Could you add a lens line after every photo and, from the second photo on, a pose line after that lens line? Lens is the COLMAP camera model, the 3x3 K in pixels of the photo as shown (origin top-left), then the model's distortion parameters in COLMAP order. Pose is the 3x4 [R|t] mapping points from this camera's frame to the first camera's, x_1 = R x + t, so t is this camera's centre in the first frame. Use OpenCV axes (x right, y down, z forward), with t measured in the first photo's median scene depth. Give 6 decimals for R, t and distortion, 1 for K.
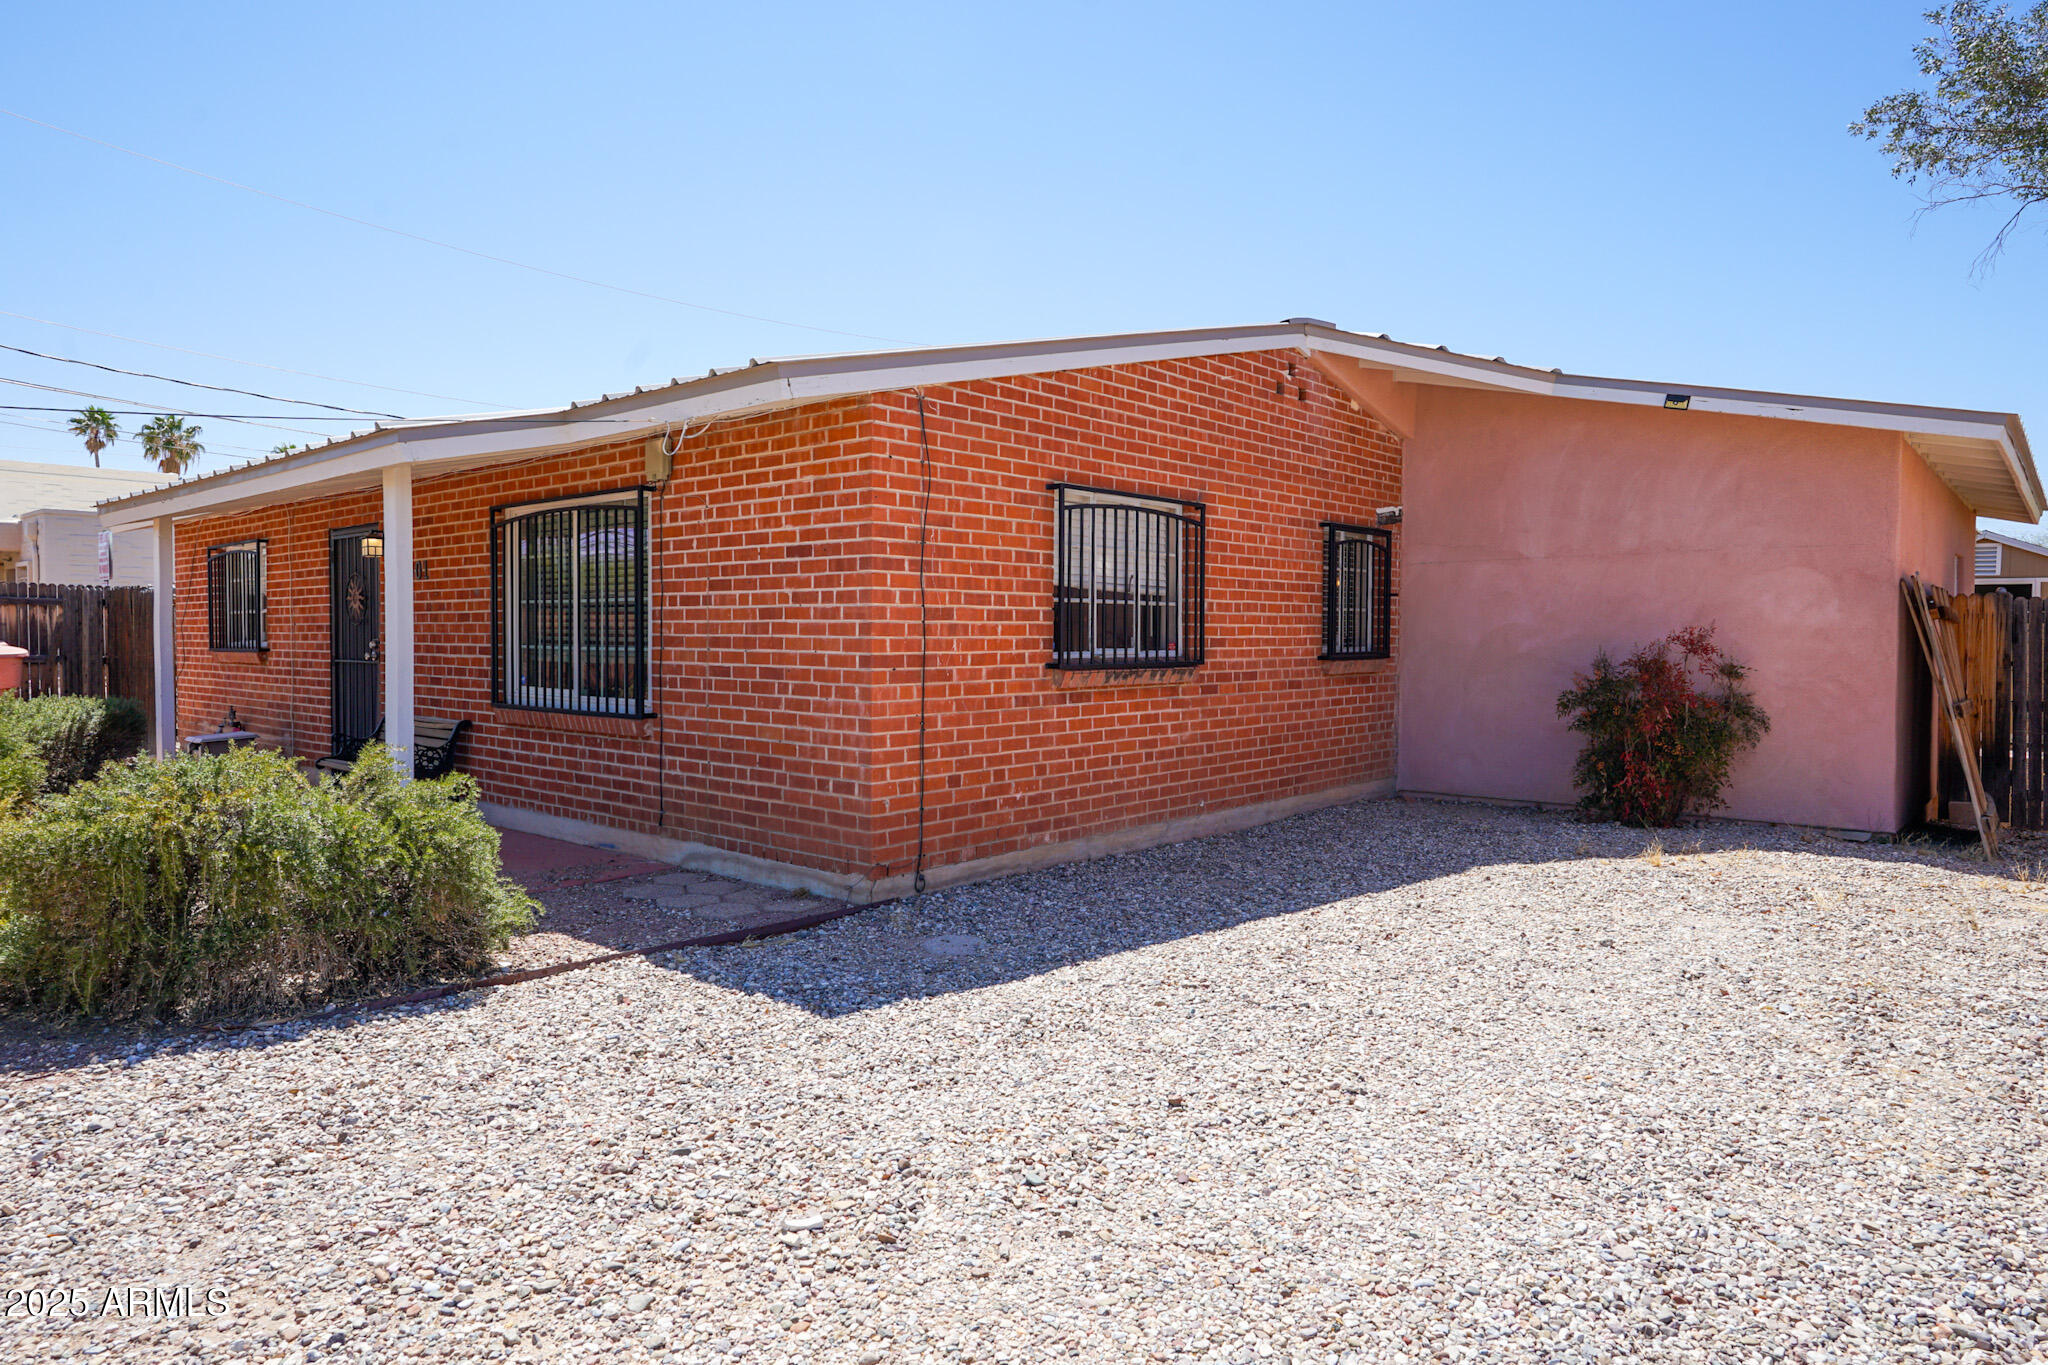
lens RADIAL K [[1230.3, 0, 1024.0], [0, 1230.3, 682.5], [0, 0, 1]] dist [0.002372, -0.000554]
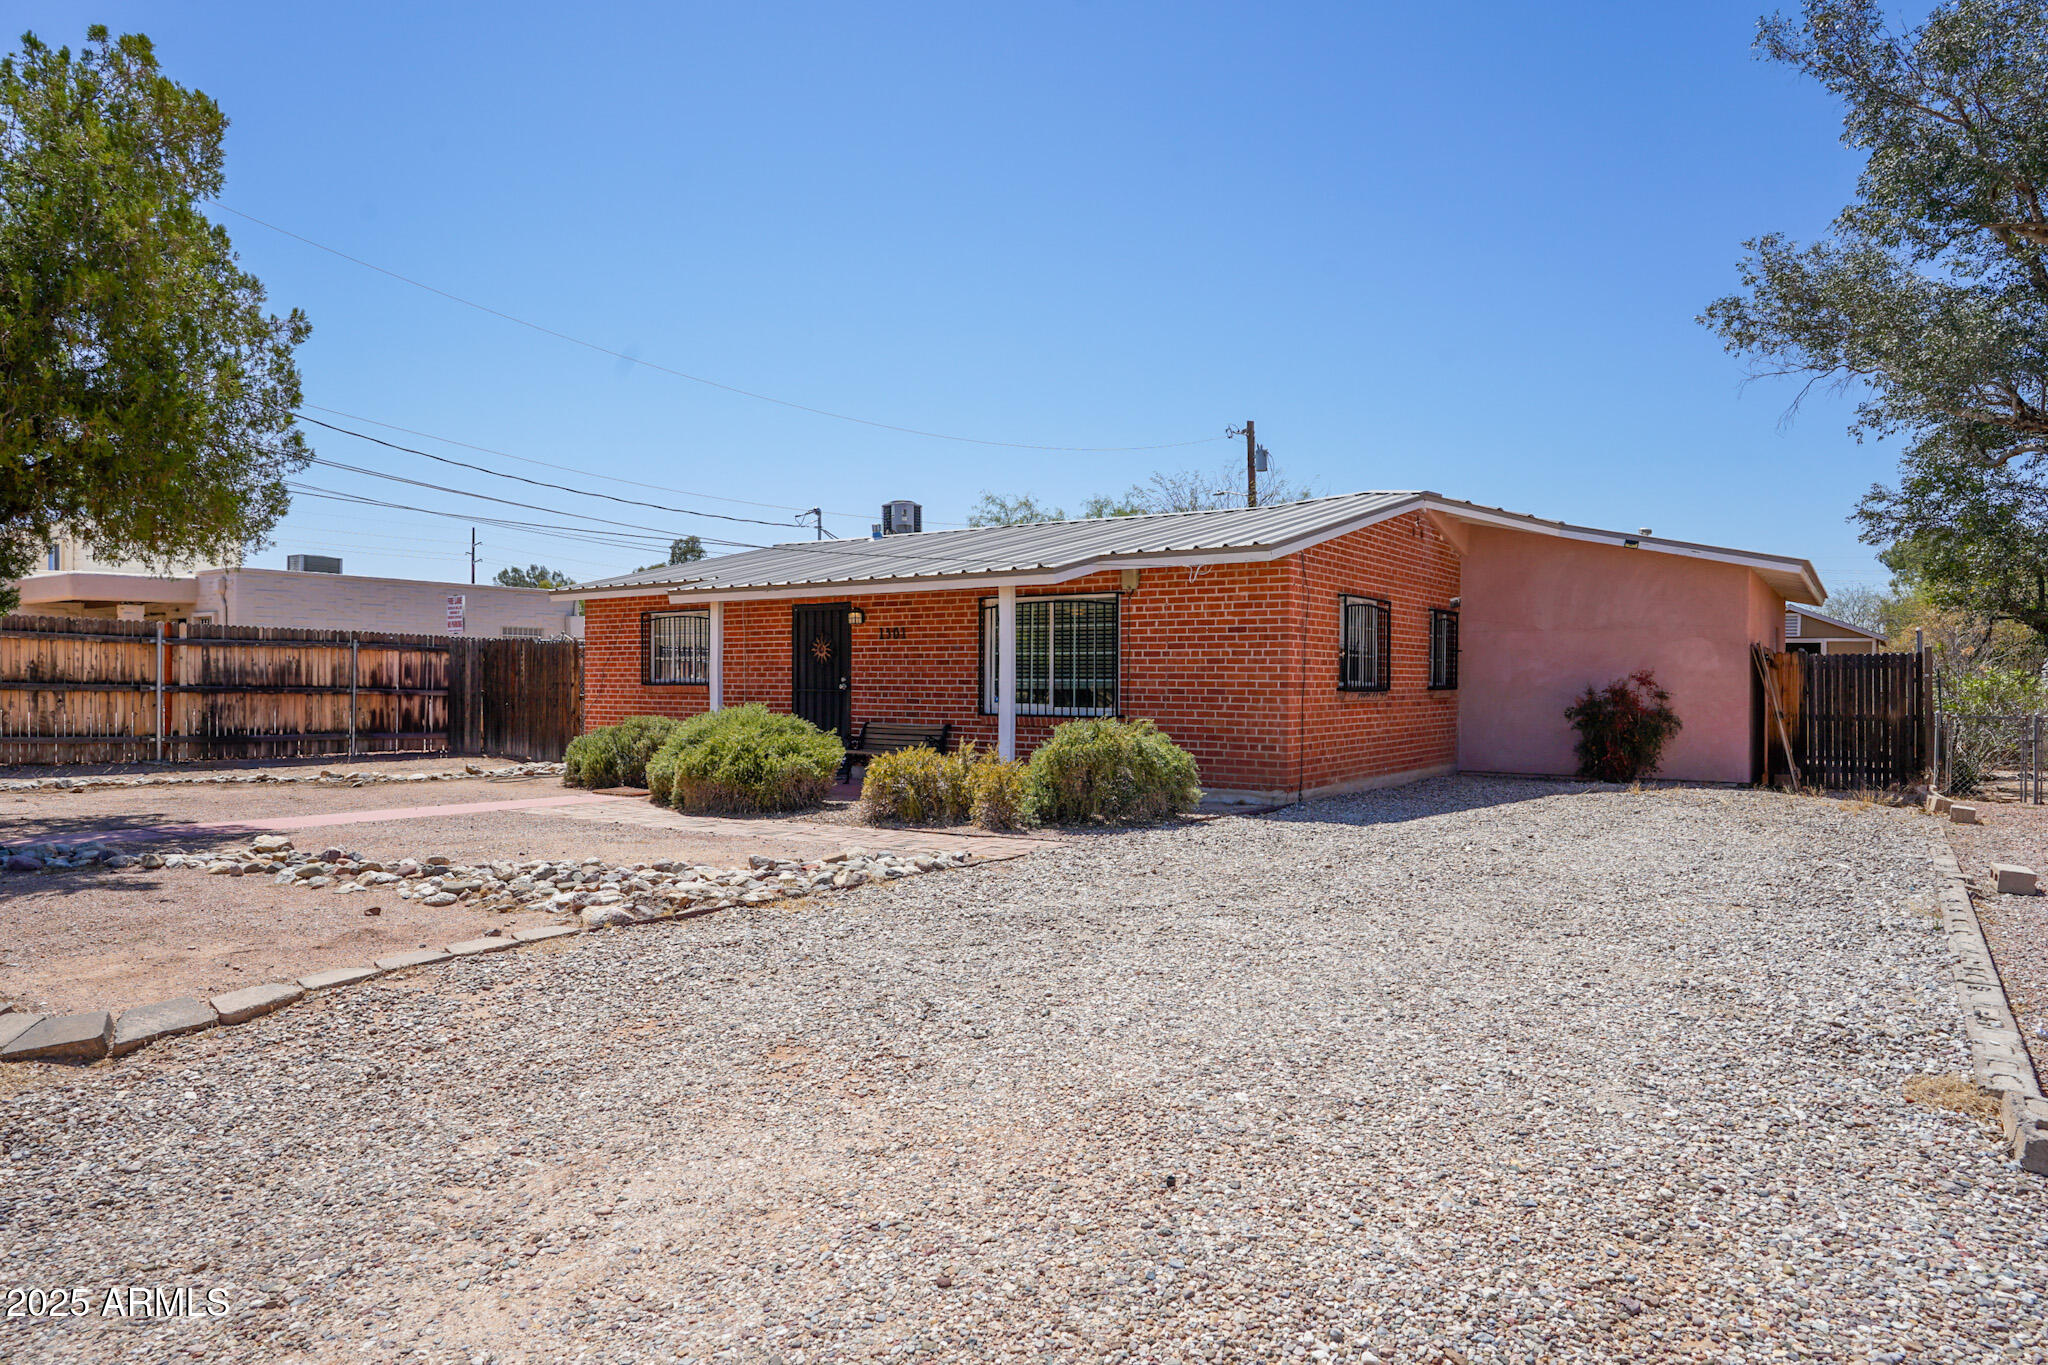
lens RADIAL K [[1225.3, 0, 1023.1], [0, 1225.3, 701.7], [0, 0, 1]] dist [-0.002676, 0.000162]
pose [[0.994573, 0.000326, 0.104045, -0.535609], [0.001980, 0.999755, -0.022068, 0.037873], [-0.104027, 0.022155, 0.994328, -0.673387]]
